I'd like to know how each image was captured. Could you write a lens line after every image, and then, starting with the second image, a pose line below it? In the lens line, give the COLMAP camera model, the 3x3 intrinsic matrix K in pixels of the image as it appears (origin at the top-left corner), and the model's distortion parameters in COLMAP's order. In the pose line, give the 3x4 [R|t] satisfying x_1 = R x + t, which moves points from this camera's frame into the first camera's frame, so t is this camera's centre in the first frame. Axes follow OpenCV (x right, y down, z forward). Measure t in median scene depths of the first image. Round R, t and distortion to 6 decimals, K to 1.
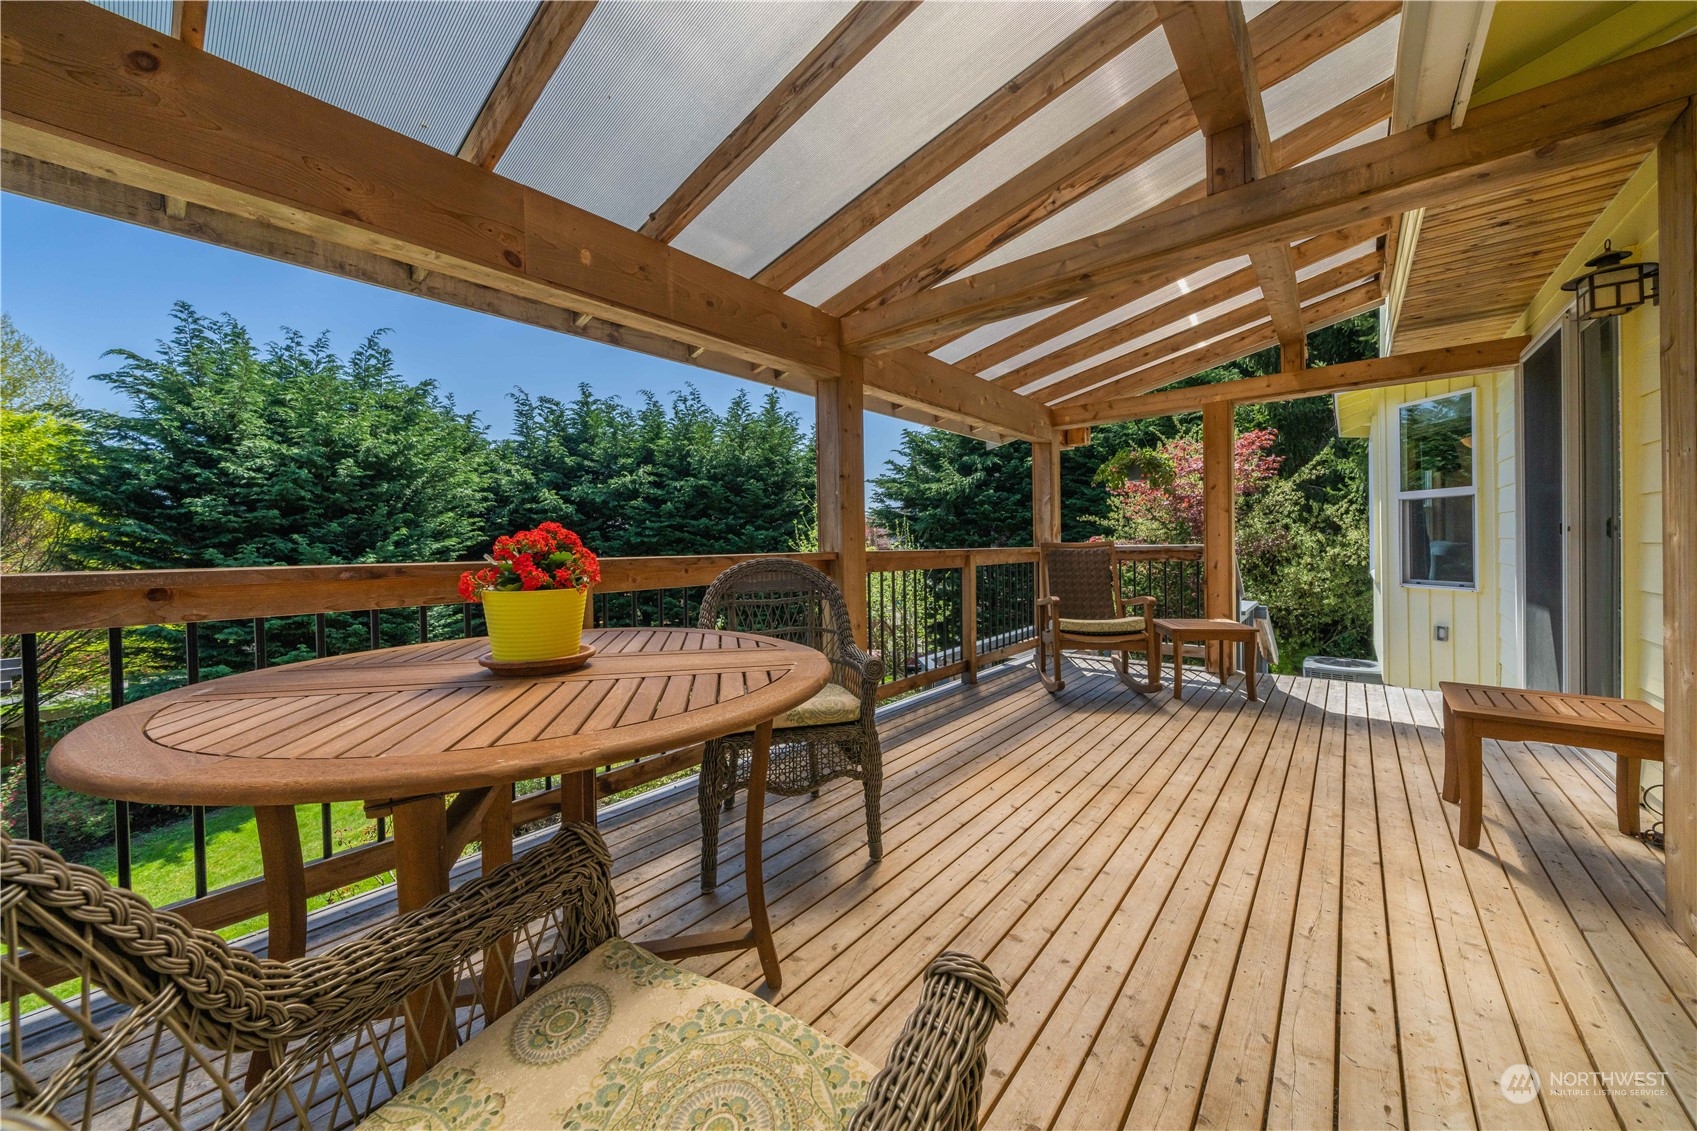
lens RADIAL K [[597.9, 0, 849.3], [0, 597.9, 557.4], [0, 0, 1]] dist [0.000623, 0.000043]
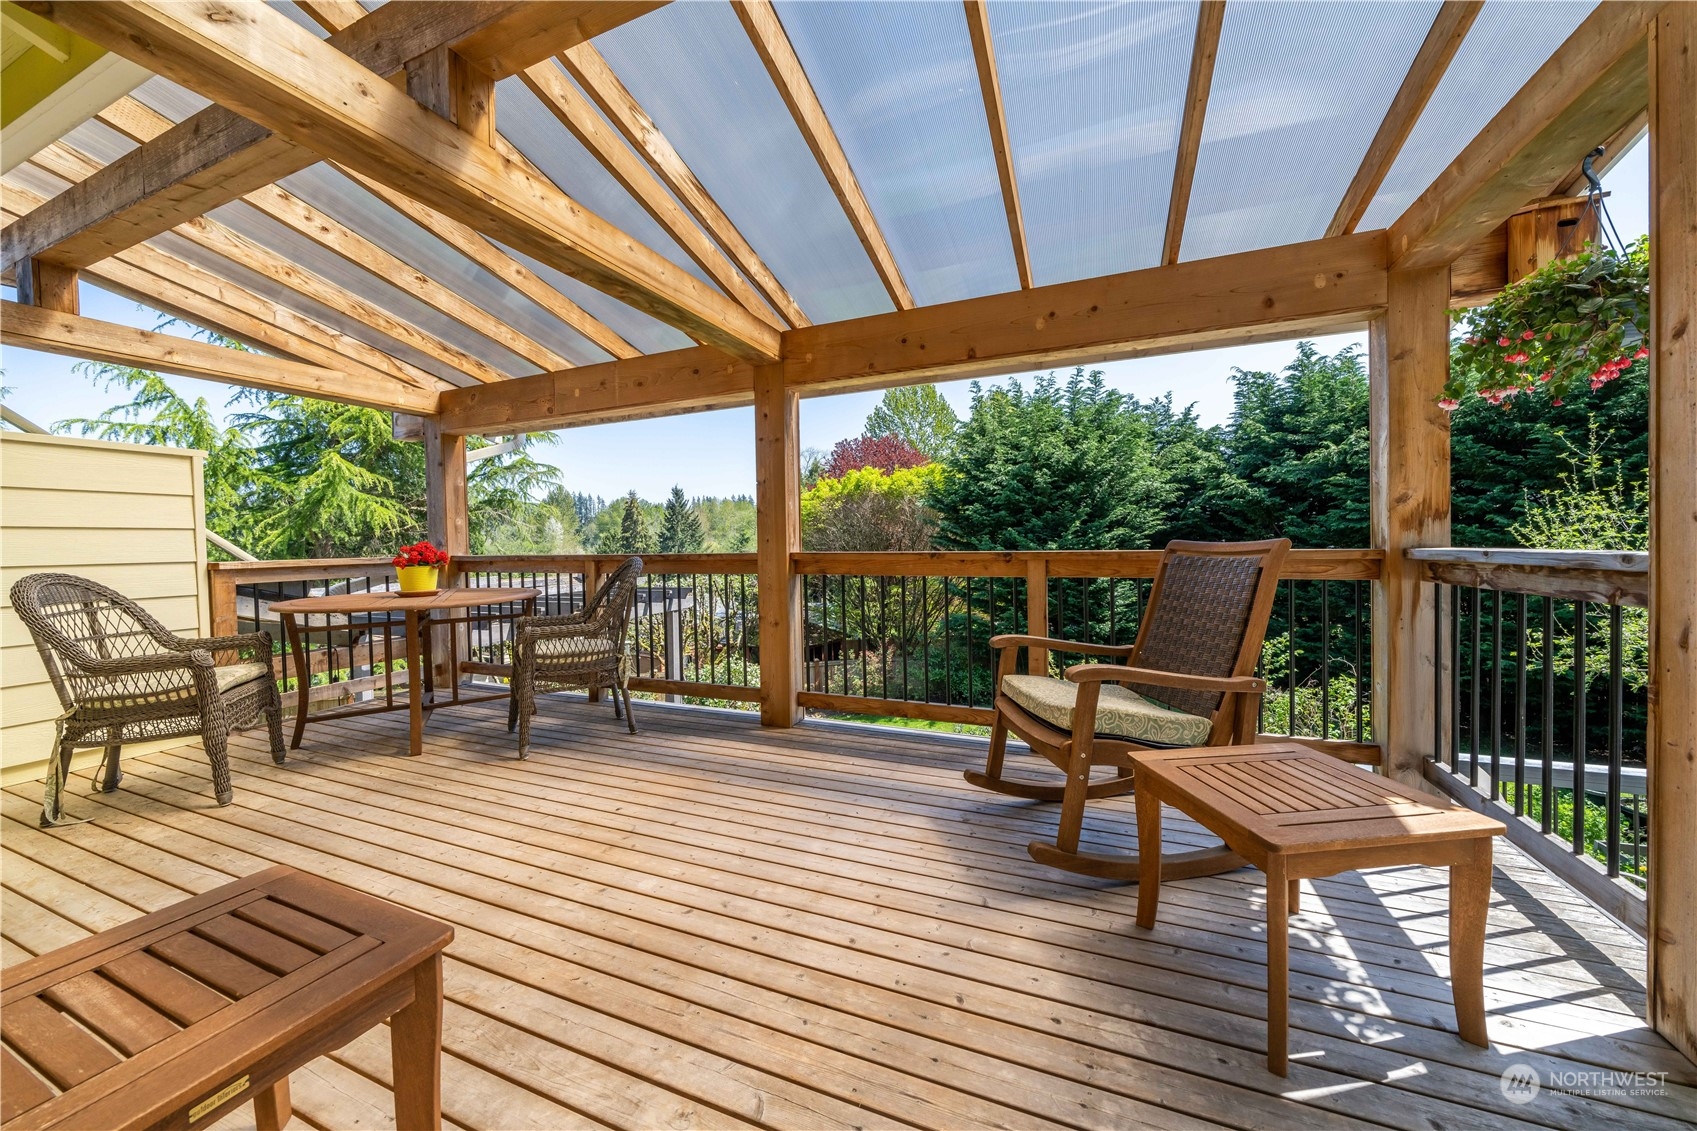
lens RADIAL K [[597.9, 0, 856.8], [0, 597.9, 554.1], [0, 0, 1]] dist [0.000623, 0.000043]
pose [[0.303115, 0.028001, -0.952542, 0.287868], [-0.011302, 0.999604, 0.025788, -0.008743], [0.952887, 0.002949, 0.303312, 0.227071]]
